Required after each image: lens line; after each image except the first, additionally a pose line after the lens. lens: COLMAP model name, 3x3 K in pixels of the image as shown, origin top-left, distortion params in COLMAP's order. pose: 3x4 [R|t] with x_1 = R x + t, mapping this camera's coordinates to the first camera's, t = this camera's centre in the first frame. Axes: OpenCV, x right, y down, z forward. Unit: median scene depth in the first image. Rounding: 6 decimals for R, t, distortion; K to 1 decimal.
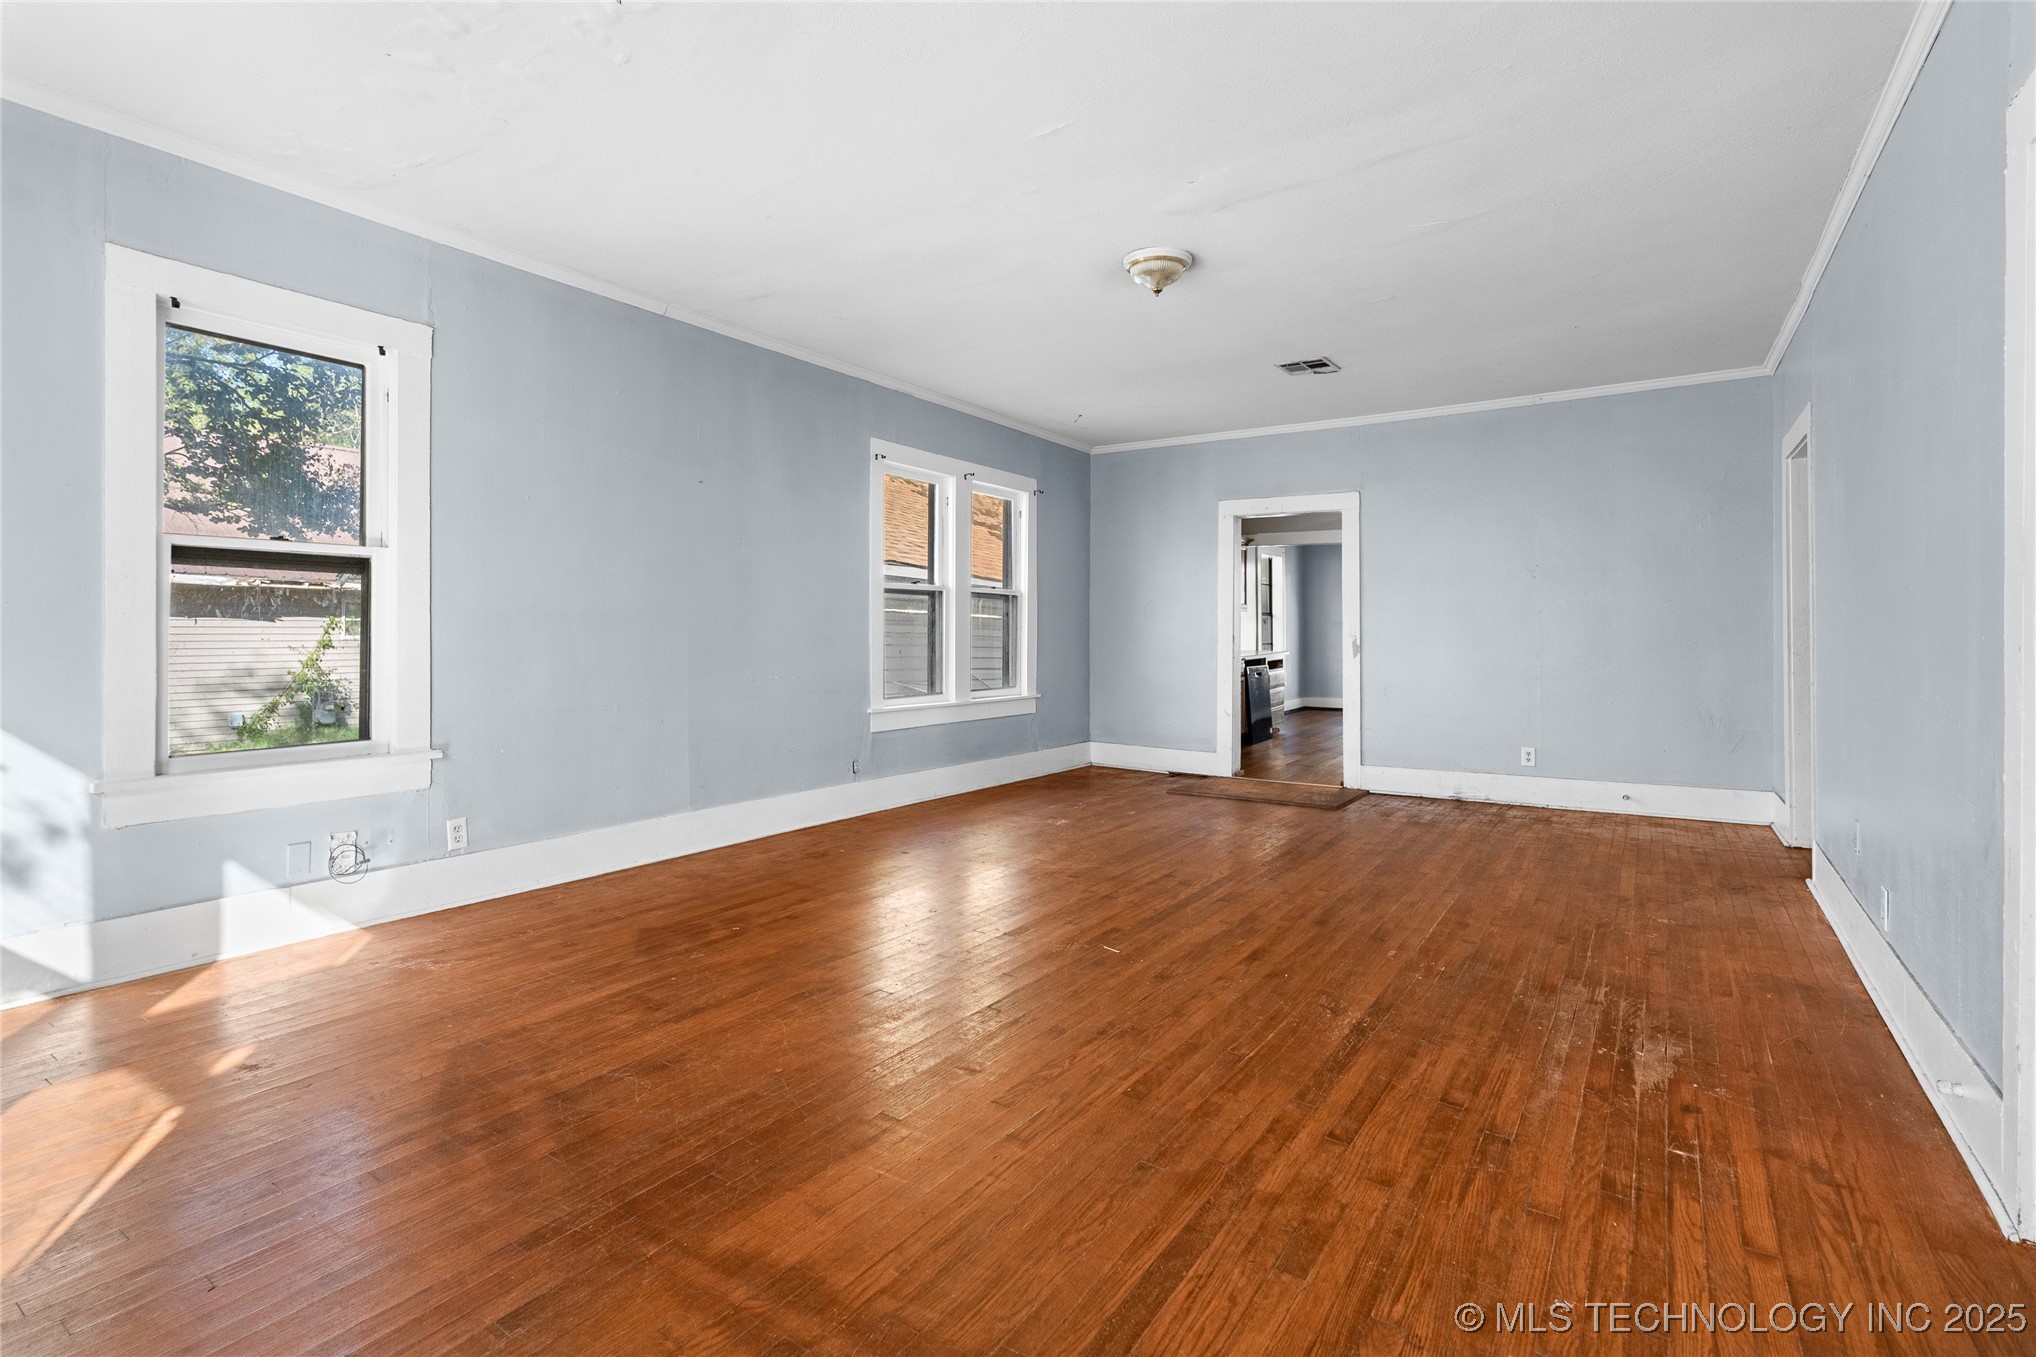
lens RADIAL K [[952.1, 0, 1006.1], [0, 952.1, 652.2], [0, 0, 1]] dist [-0.003413, 0.001520]
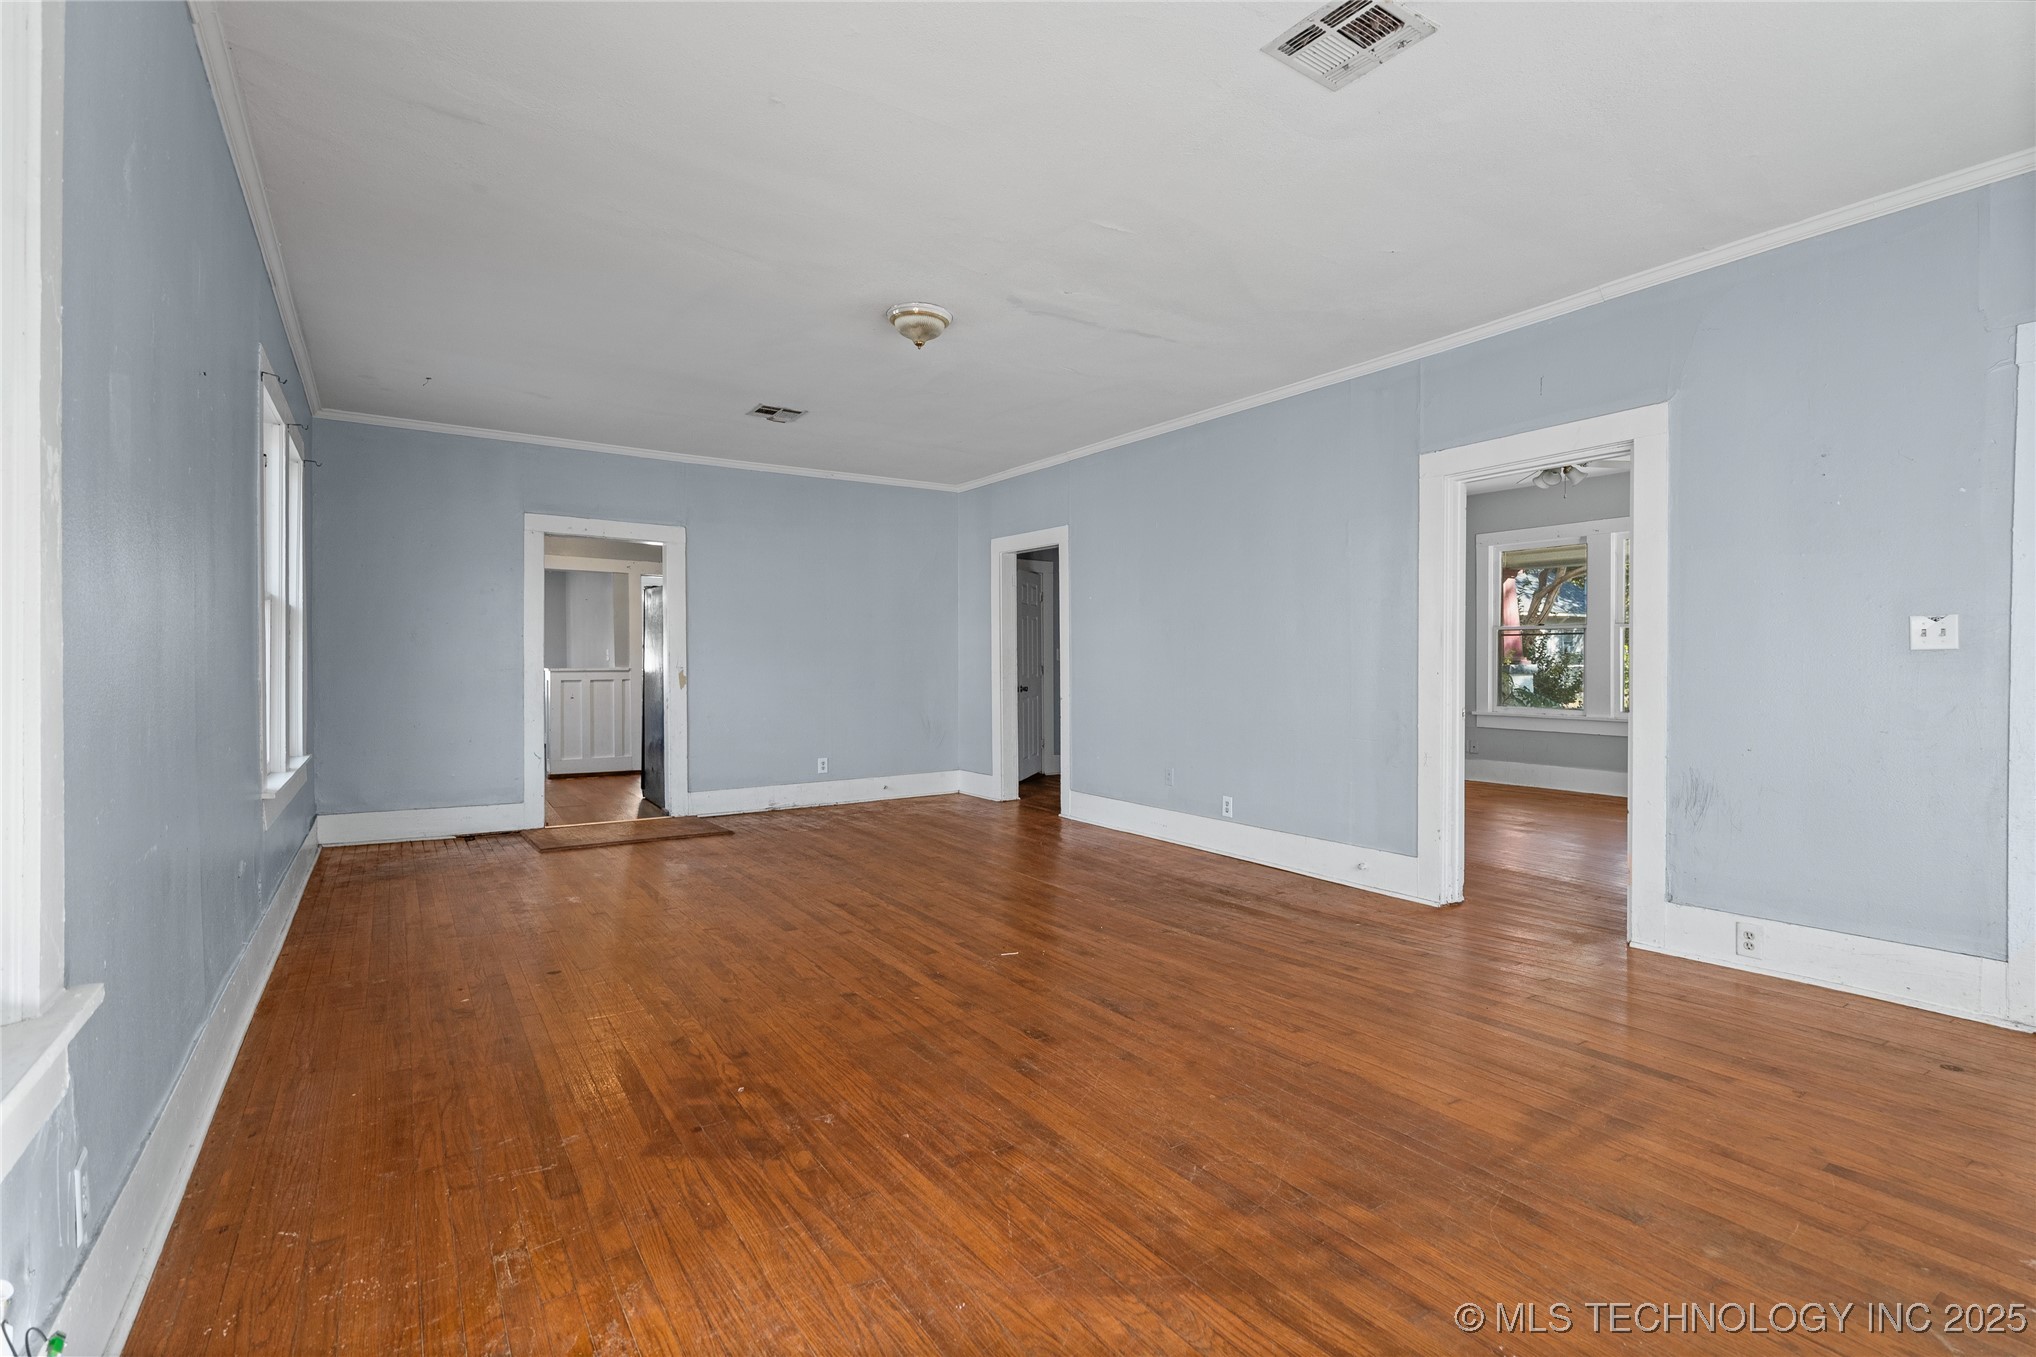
lens RADIAL K [[952.1, 0, 1013.8], [0, 952.1, 670.9], [0, 0, 1]] dist [-0.003413, 0.001520]
pose [[0.380218, -0.008342, 0.924859, -1.070829], [0.018854, 0.999821, 0.001267, -0.017810], [-0.924705, 0.016956, 0.380307, 0.682951]]
